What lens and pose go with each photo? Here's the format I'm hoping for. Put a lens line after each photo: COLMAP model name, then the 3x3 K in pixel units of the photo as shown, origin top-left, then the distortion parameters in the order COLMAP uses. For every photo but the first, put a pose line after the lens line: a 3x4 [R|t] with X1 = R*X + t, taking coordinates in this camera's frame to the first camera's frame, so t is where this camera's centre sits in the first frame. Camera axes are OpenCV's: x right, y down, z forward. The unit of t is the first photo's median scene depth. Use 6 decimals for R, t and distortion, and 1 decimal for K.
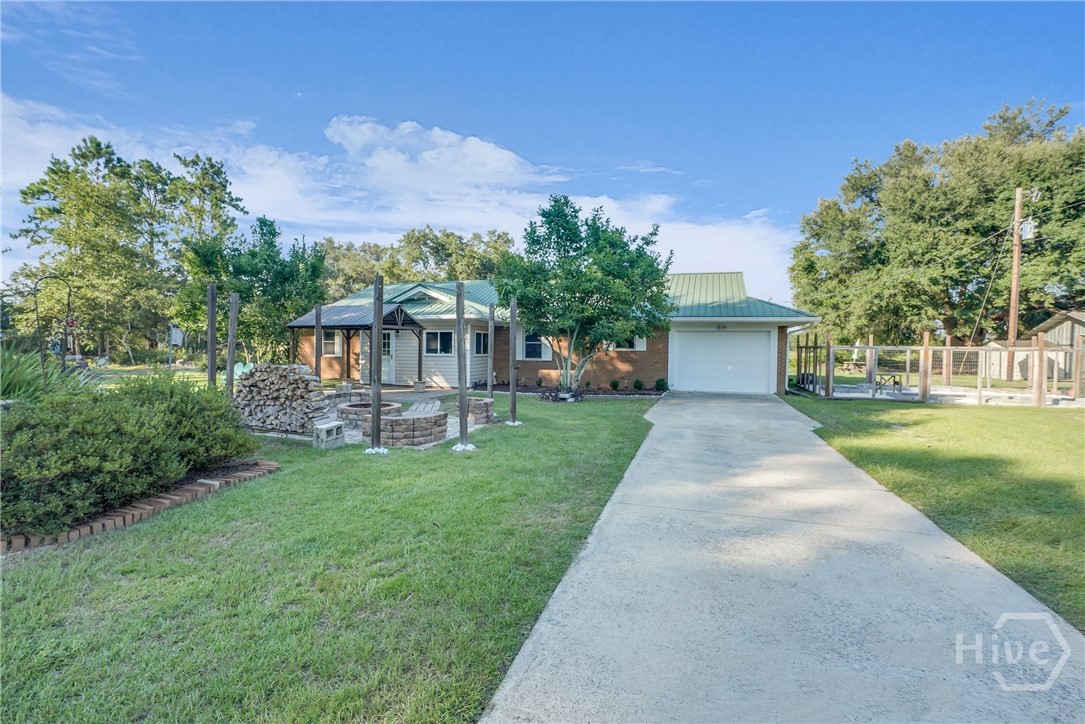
lens RADIAL K [[503.3, 0, 542.5], [0, 503.3, 362.0], [0, 0, 1]] dist [-0.053083, 0.019517]
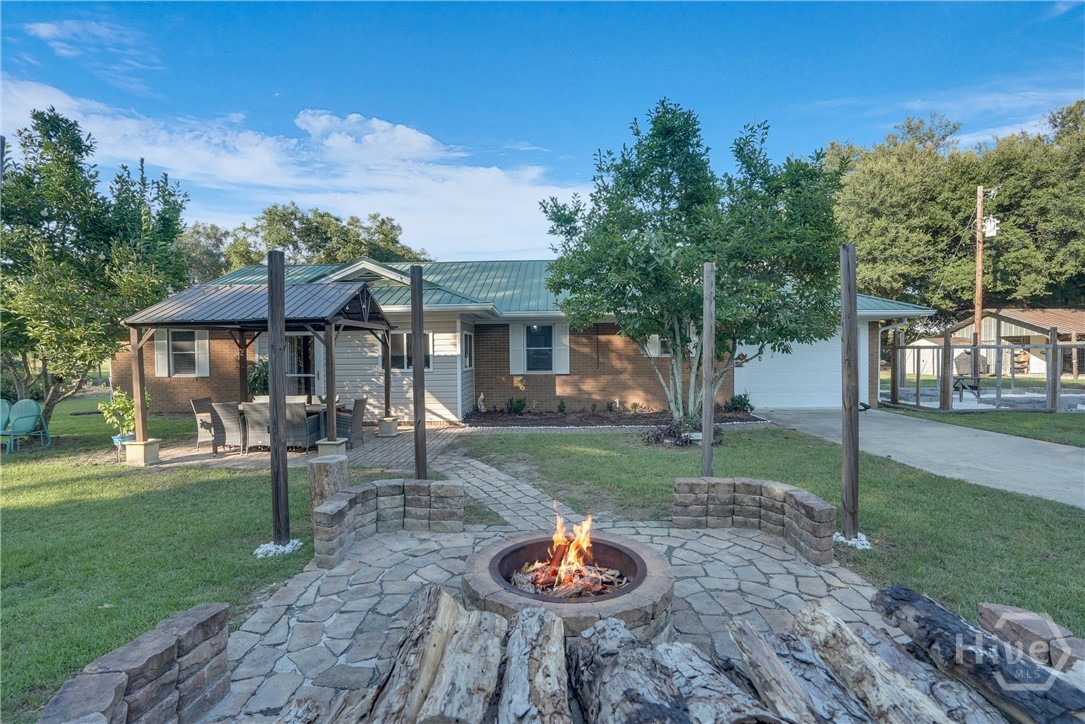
lens RADIAL K [[503.3, 0, 542.5], [0, 503.3, 362.0], [0, 0, 1]] dist [-0.053083, 0.019517]
pose [[0.955406, -0.026299, 0.294121, -0.166829], [0.028921, 0.999571, -0.004570, -0.012991], [-0.293874, 0.012872, 0.955757, 0.267908]]
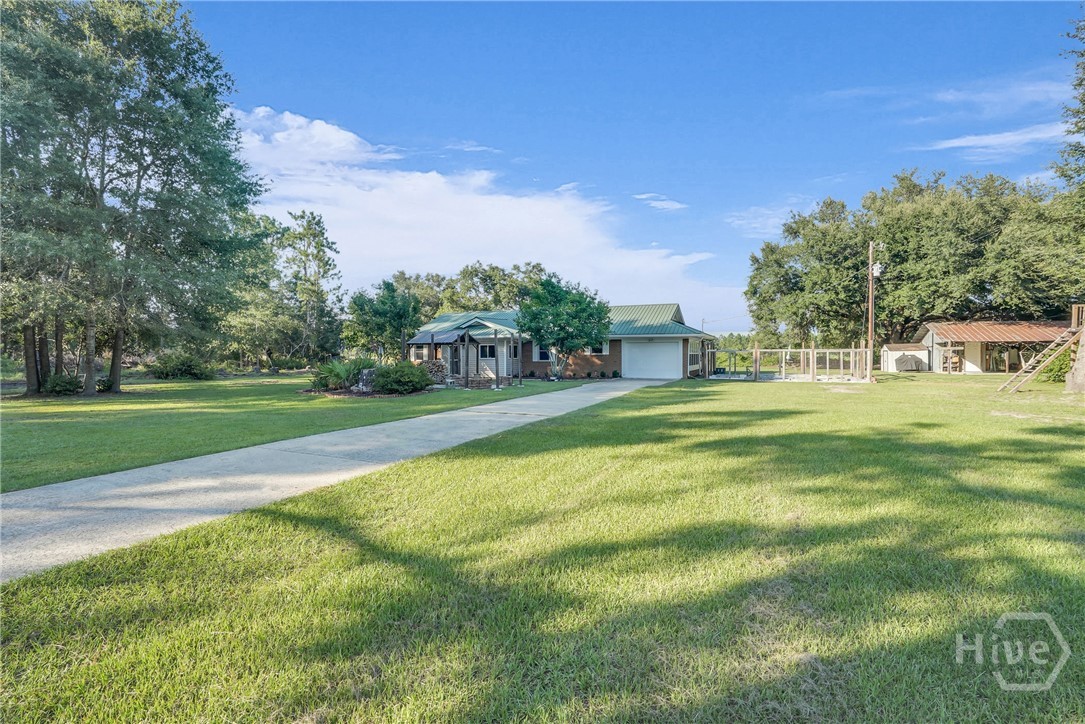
lens RADIAL K [[503.3, 0, 542.5], [0, 503.3, 362.0], [0, 0, 1]] dist [-0.053083, 0.019517]
pose [[0.995418, -0.012135, -0.094841, 0.105172], [0.010666, 0.999815, -0.015979, 0.019752], [0.095017, 0.014894, 0.995364, -0.508243]]
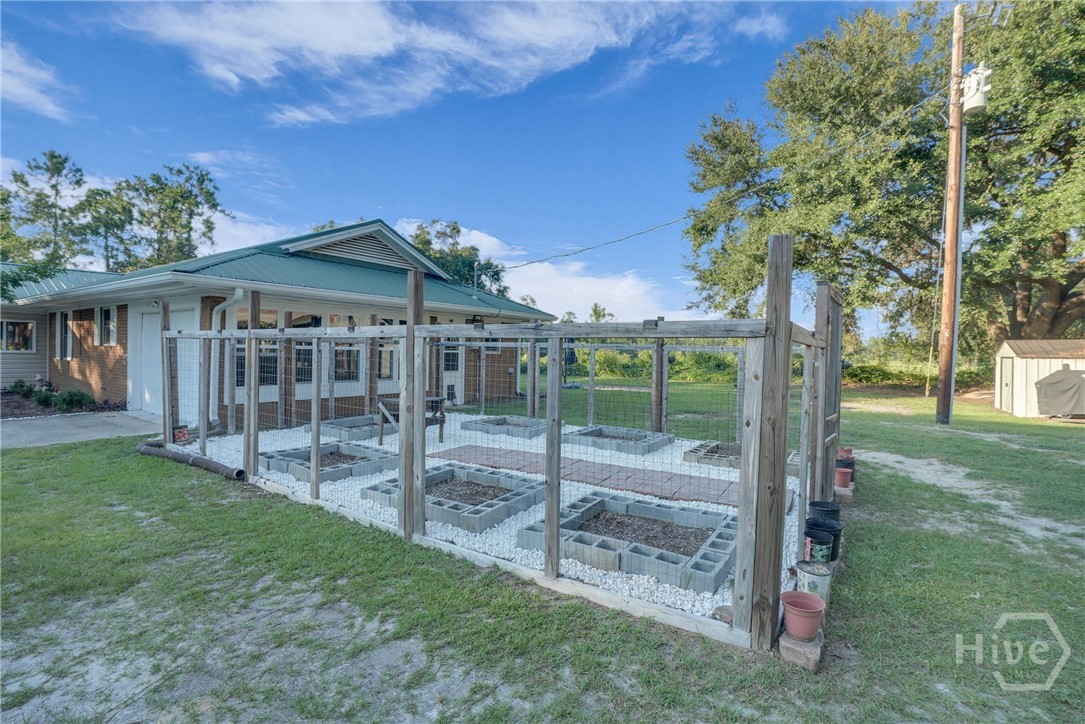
lens RADIAL K [[503.3, 0, 542.5], [0, 503.3, 362.0], [0, 0, 1]] dist [-0.053083, 0.019517]
pose [[0.967763, 0.008544, -0.251716, 0.628470], [-0.013161, 0.999775, -0.016665, -0.005254], [0.251517, 0.019440, 0.967658, 0.409331]]
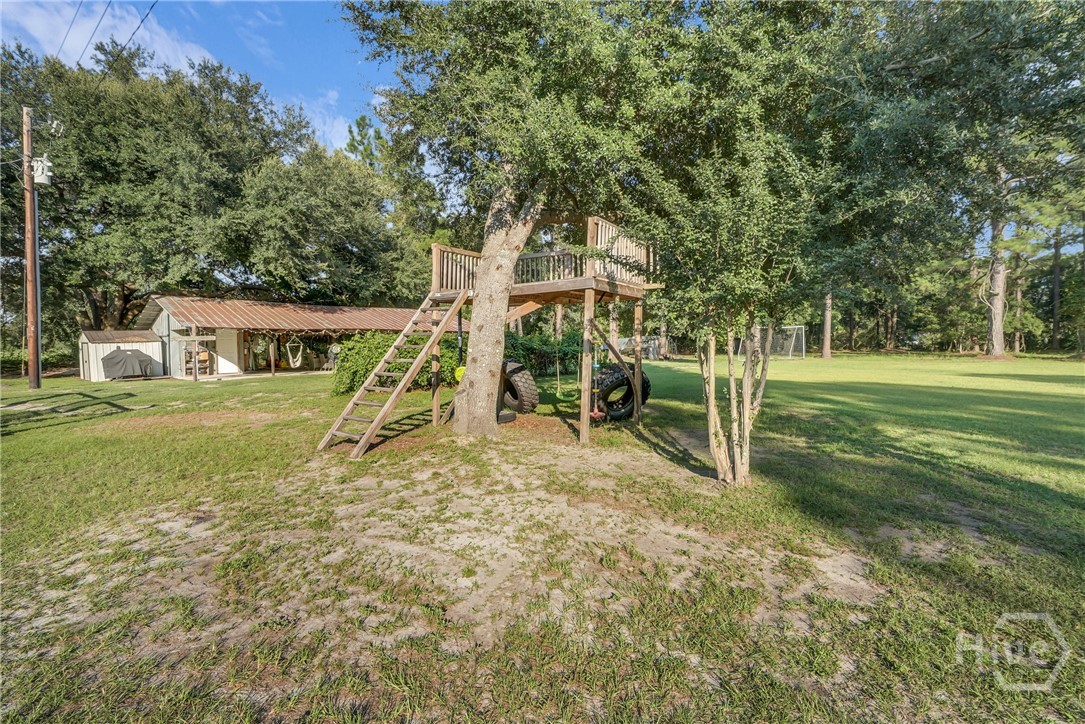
lens RADIAL K [[503.3, 0, 542.5], [0, 503.3, 362.0], [0, 0, 1]] dist [-0.053083, 0.019517]
pose [[0.351298, -0.049406, 0.934959, 0.505546], [0.037766, 0.998542, 0.038576, 0.002967], [-0.935502, 0.021758, 0.352651, 0.074987]]
